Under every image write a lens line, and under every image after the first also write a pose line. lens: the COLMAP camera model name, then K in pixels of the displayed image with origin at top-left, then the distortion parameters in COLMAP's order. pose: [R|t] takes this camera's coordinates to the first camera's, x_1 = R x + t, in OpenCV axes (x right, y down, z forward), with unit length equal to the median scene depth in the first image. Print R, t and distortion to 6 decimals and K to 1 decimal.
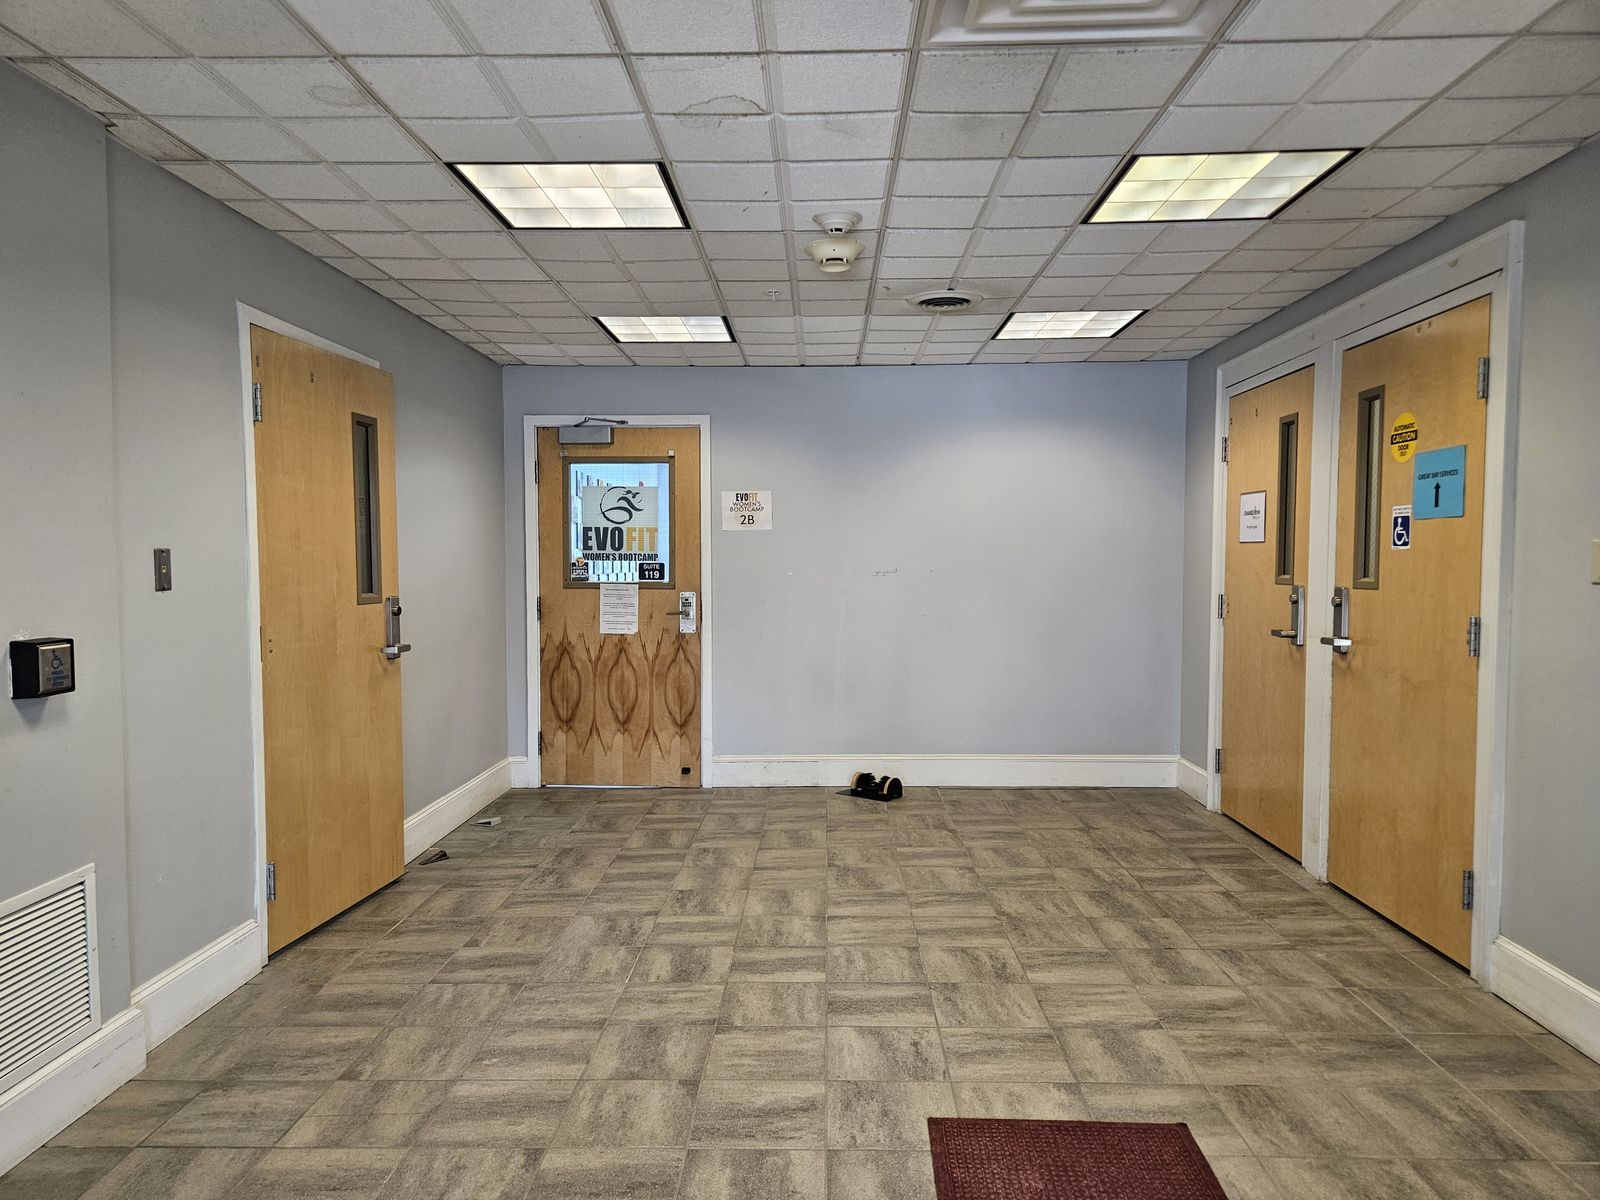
lens RADIAL K [[1062.9, 0, 801.0], [0, 1062.9, 606.0], [0, 0, 1]] dist [0.028191, -0.004721]
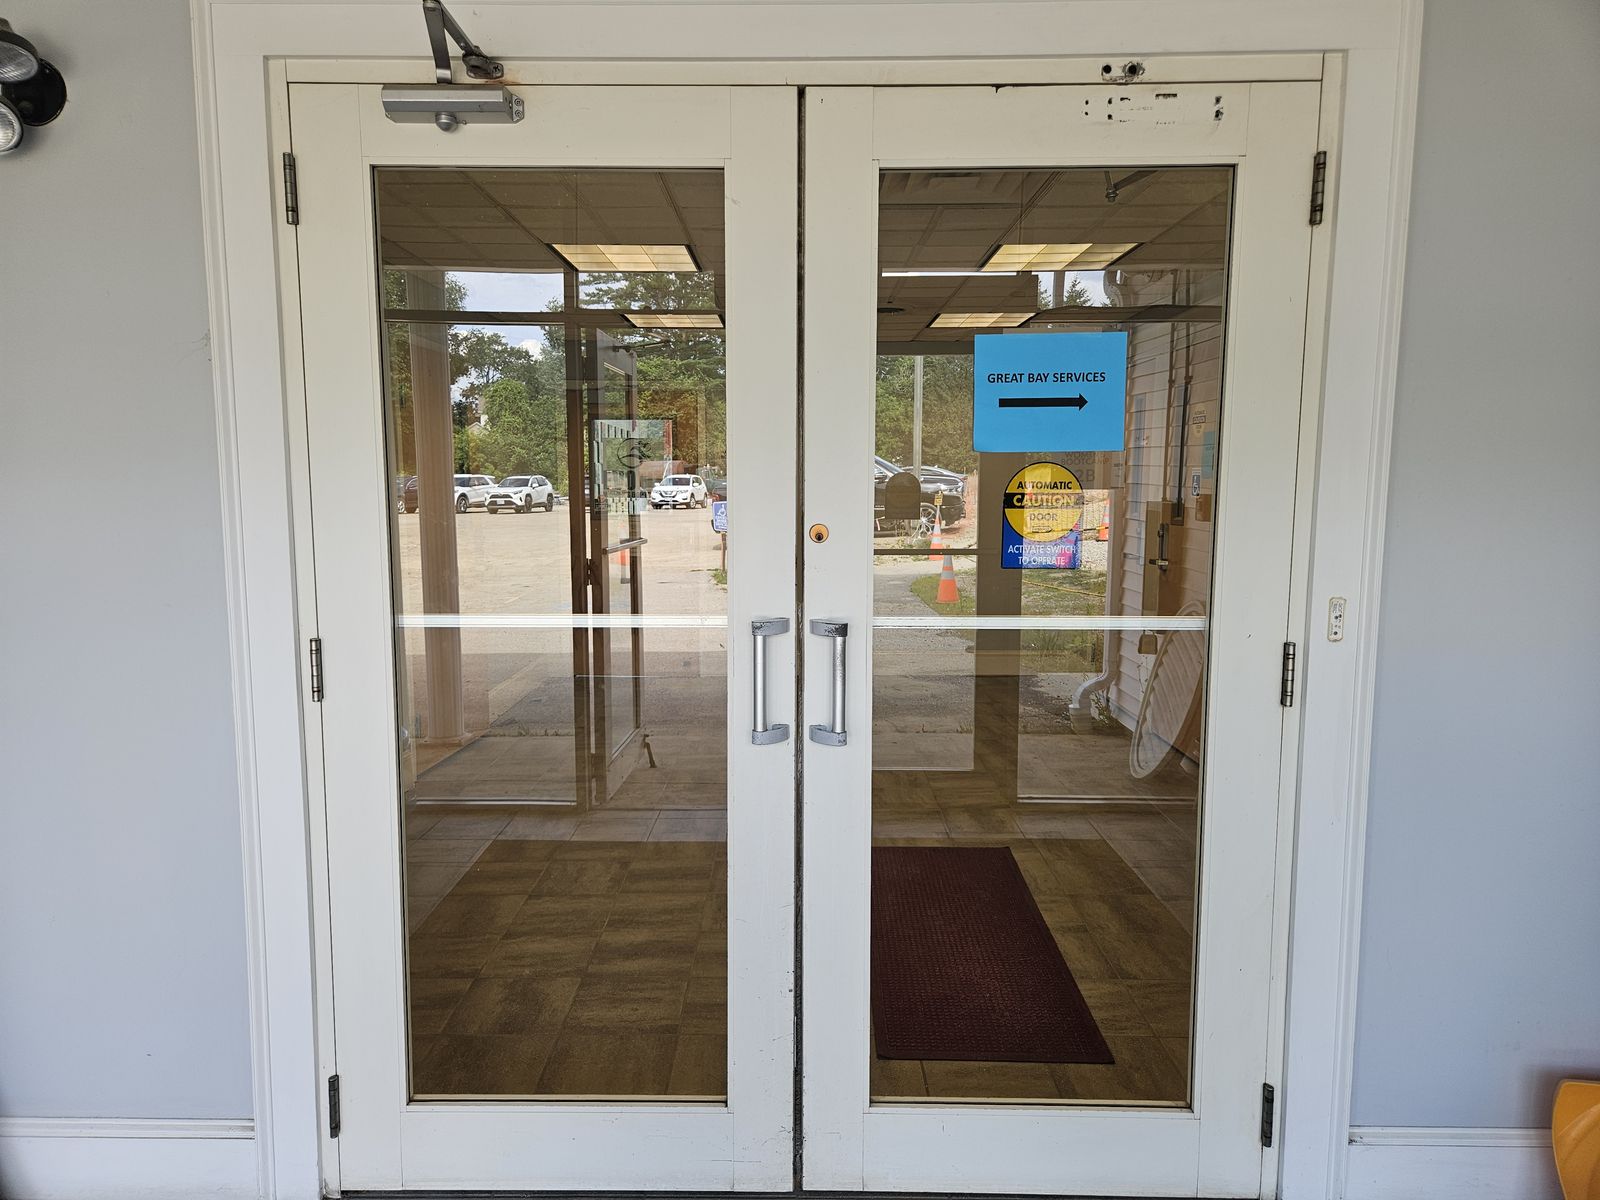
lens RADIAL K [[1062.9, 0, 794.6], [0, 1062.9, 601.3], [0, 0, 1]] dist [0.028191, -0.004721]
pose [[0.999793, 0.000107, 0.020362, -0.011010], [-0.001541, 0.997517, 0.070409, -0.017641], [-0.020304, -0.070426, 0.997310, -0.514077]]
